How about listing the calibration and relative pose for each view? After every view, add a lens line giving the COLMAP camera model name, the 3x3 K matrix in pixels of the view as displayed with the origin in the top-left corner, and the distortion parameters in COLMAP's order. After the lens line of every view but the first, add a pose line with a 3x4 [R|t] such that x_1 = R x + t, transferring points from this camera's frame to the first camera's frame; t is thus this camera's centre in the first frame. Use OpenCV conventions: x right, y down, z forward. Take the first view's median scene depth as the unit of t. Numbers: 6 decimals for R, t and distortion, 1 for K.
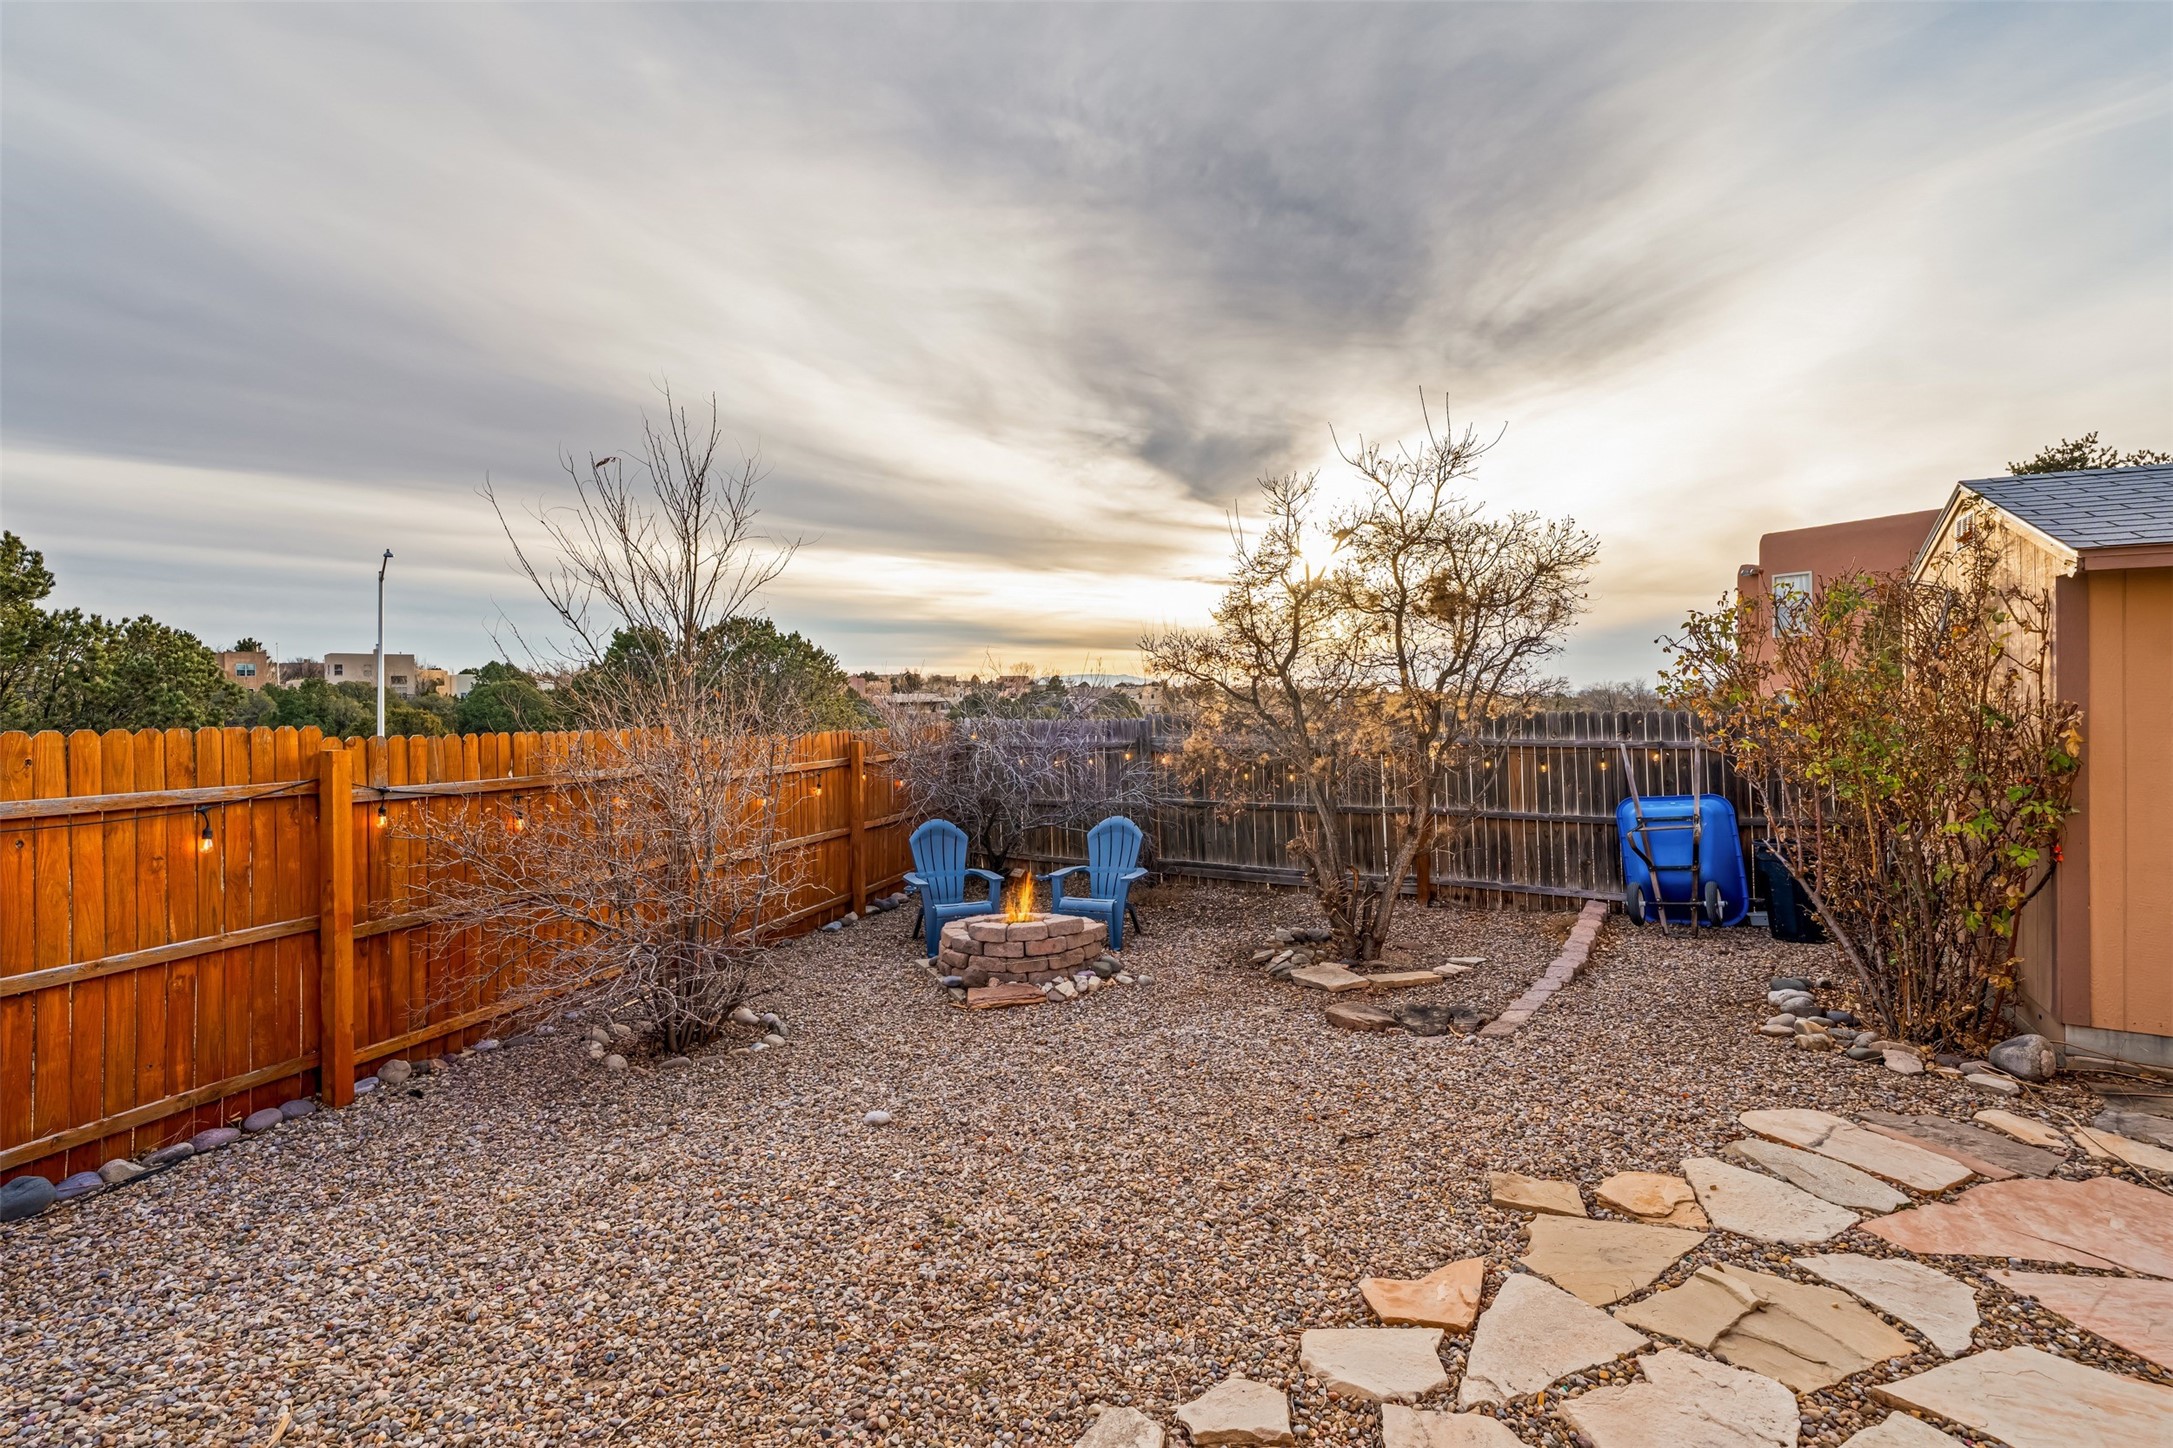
lens RADIAL K [[996.2, 0, 1076.7], [0, 996.2, 707.9], [0, 0, 1]] dist [-0.004334, 0.000069]
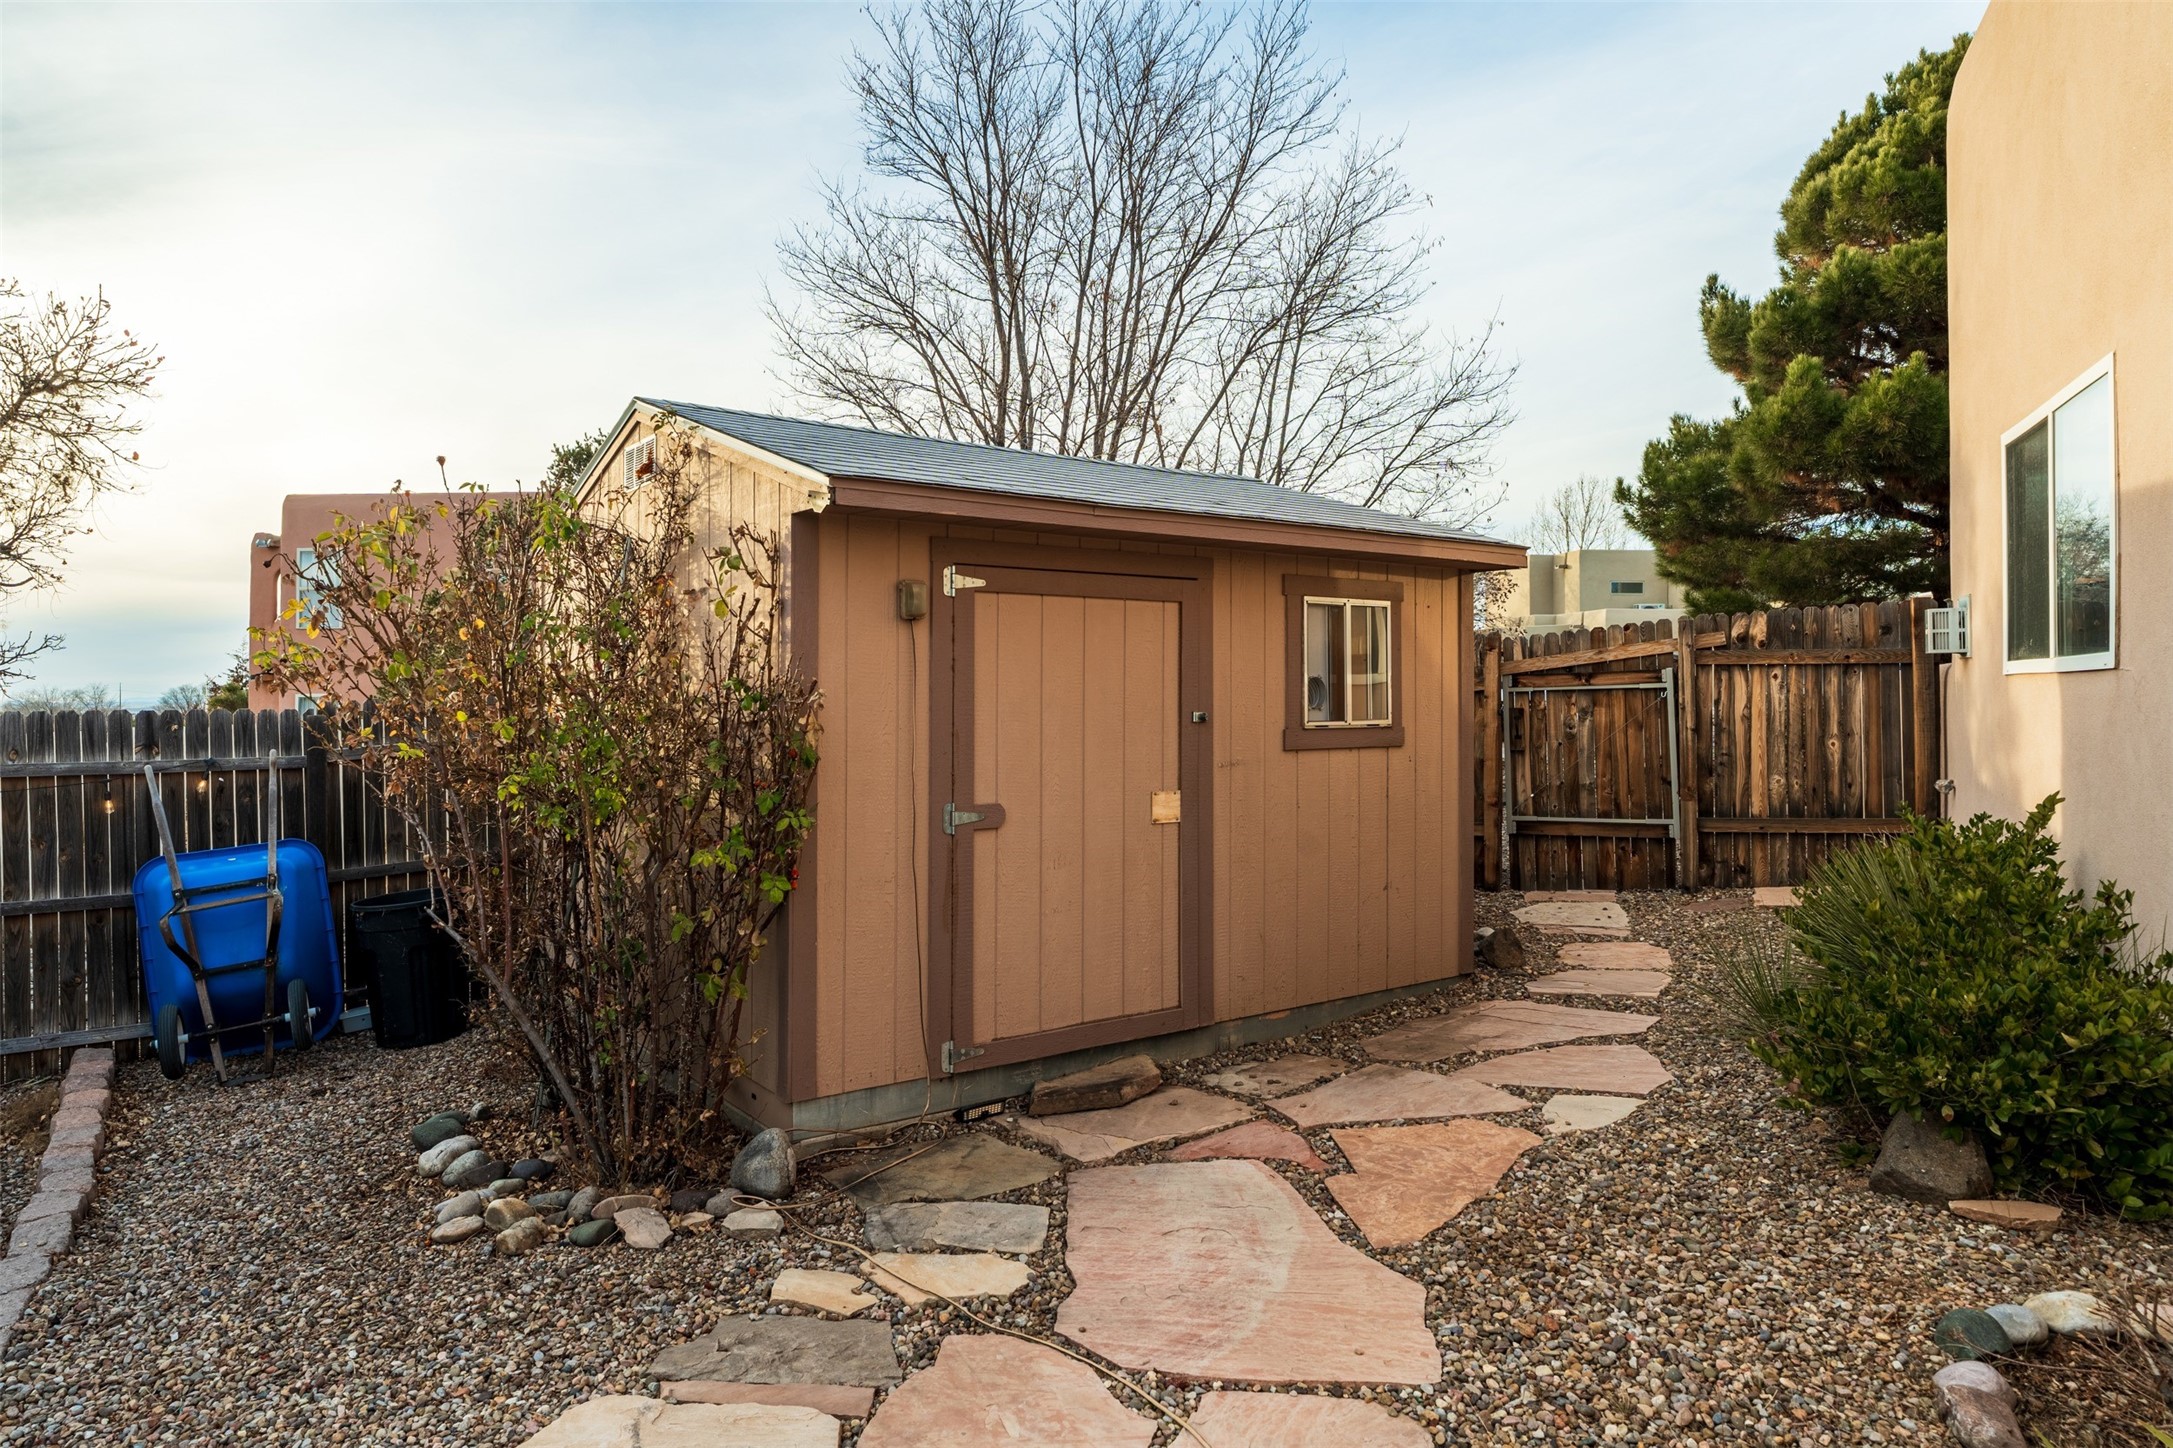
lens RADIAL K [[1288.0, 0, 947.7], [0, 1288.0, 660.2], [0, 0, 1]] dist [0.007021, -0.000337]
pose [[0.453942, 0.033176, 0.890413, 0.091242], [0.012624, 0.998967, -0.043657, 0.014044], [-0.890942, 0.031058, 0.453054, 0.251058]]
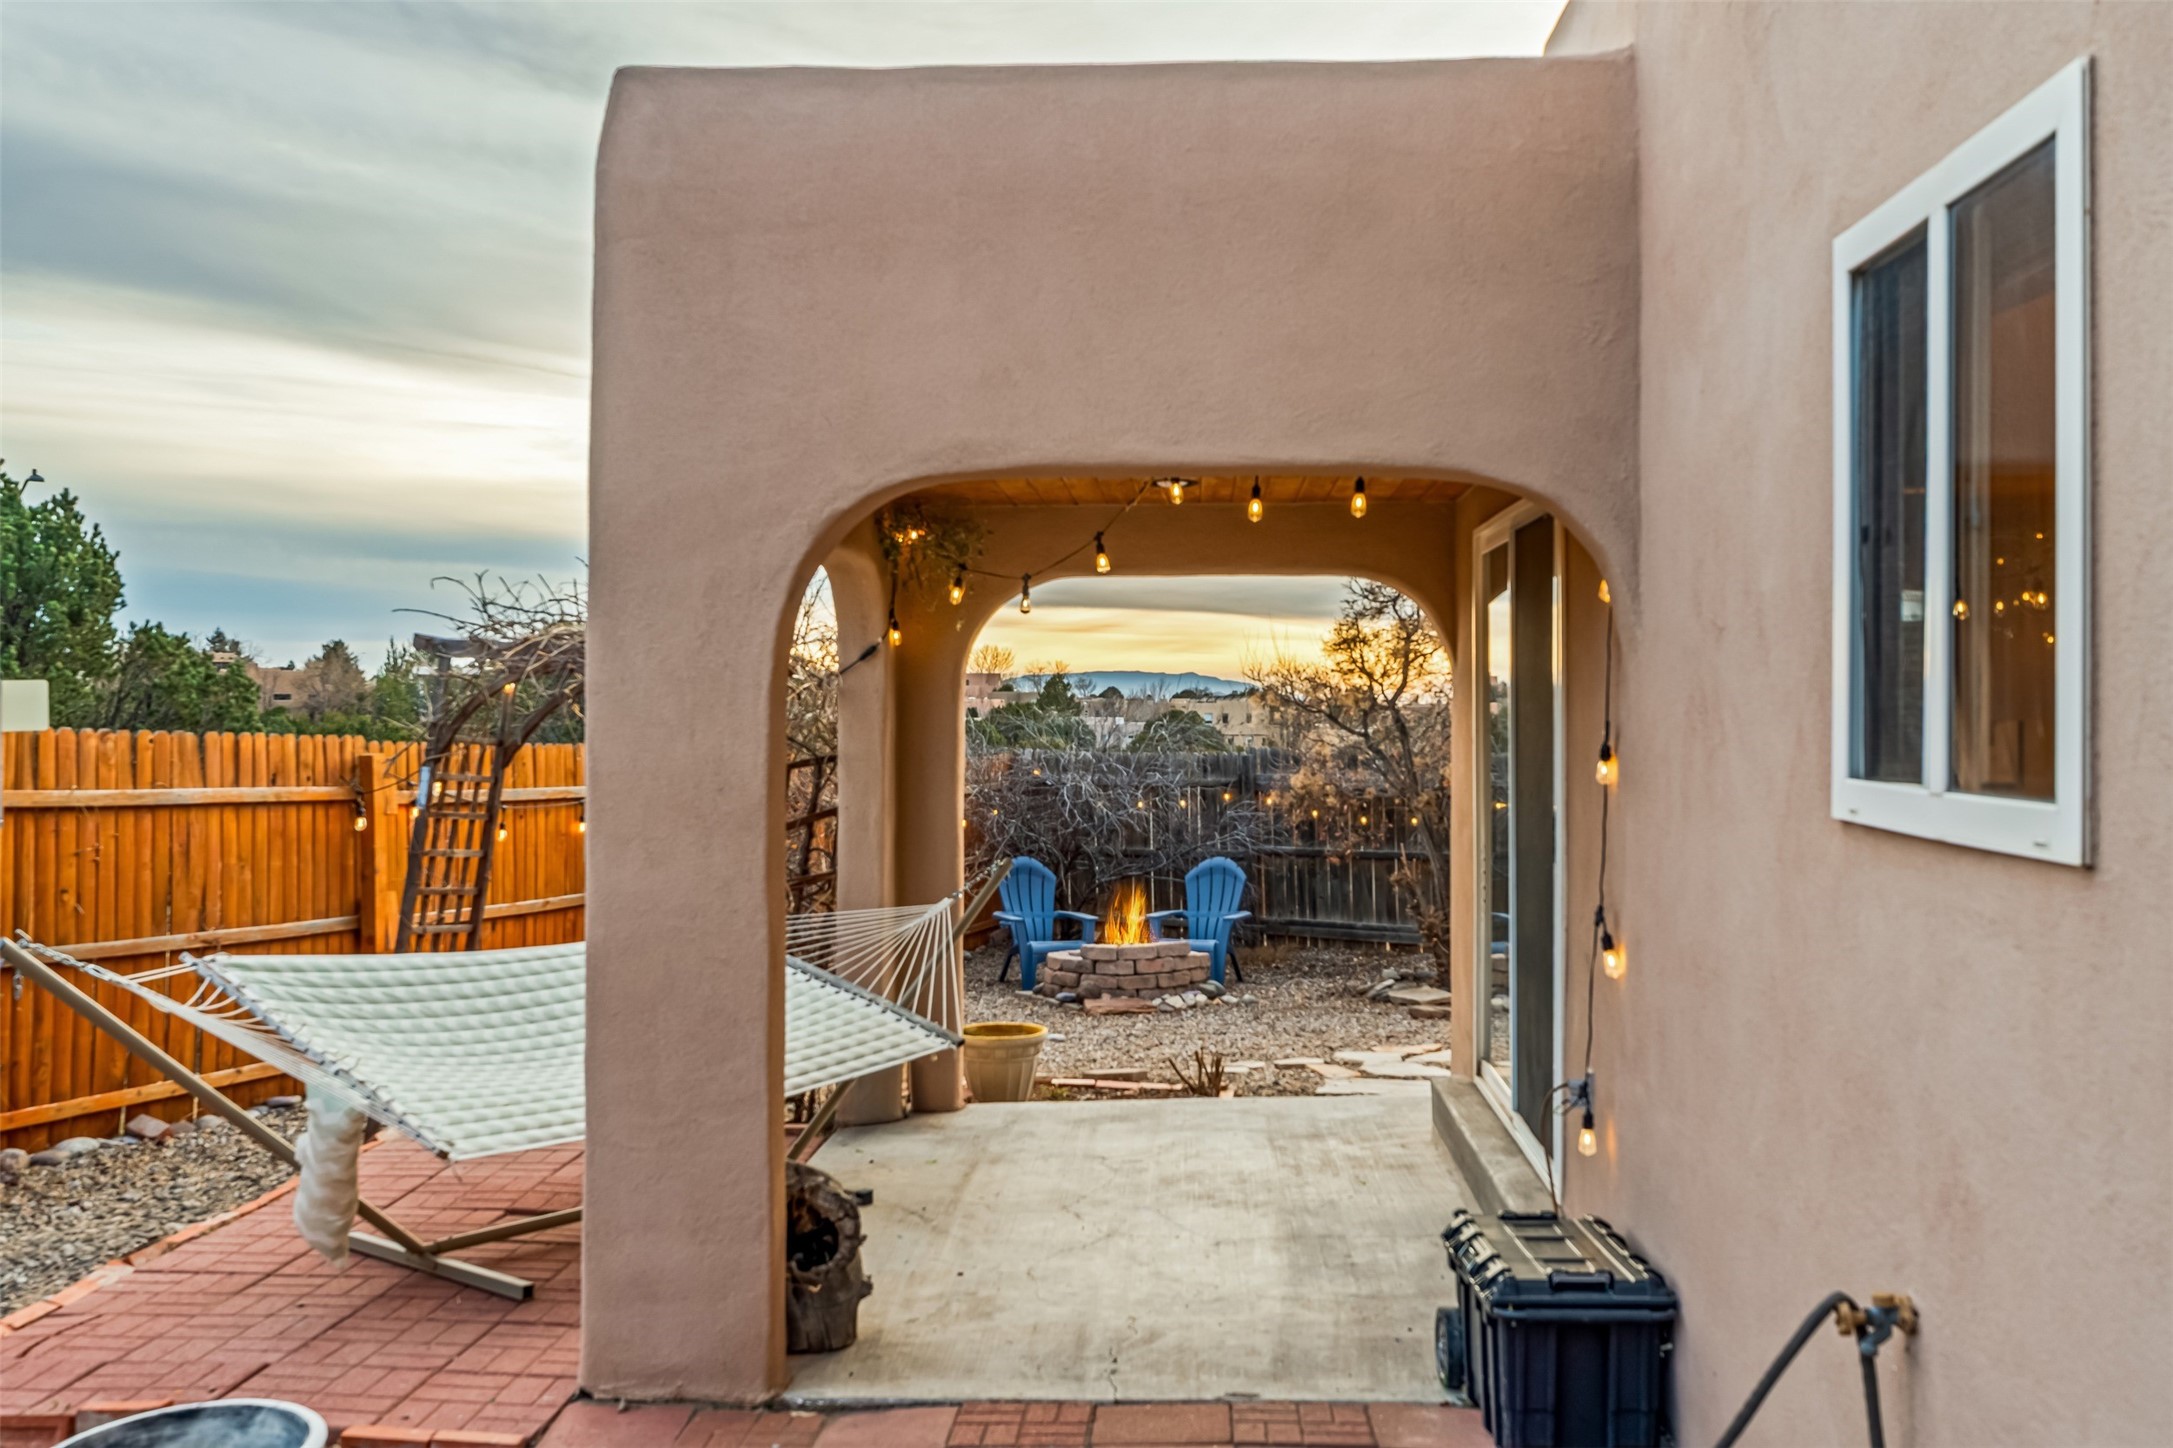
lens RADIAL K [[2141.3, 0, 1071.6], [0, 2141.3, 711.1], [0, 0, 1]] dist [0.074836, 0.000000]
pose [[0.999874, 0.014847, -0.005643, -0.097605], [-0.014919, 0.999805, -0.012910, 0.001578], [0.005450, 0.012992, 0.999901, -1.121067]]
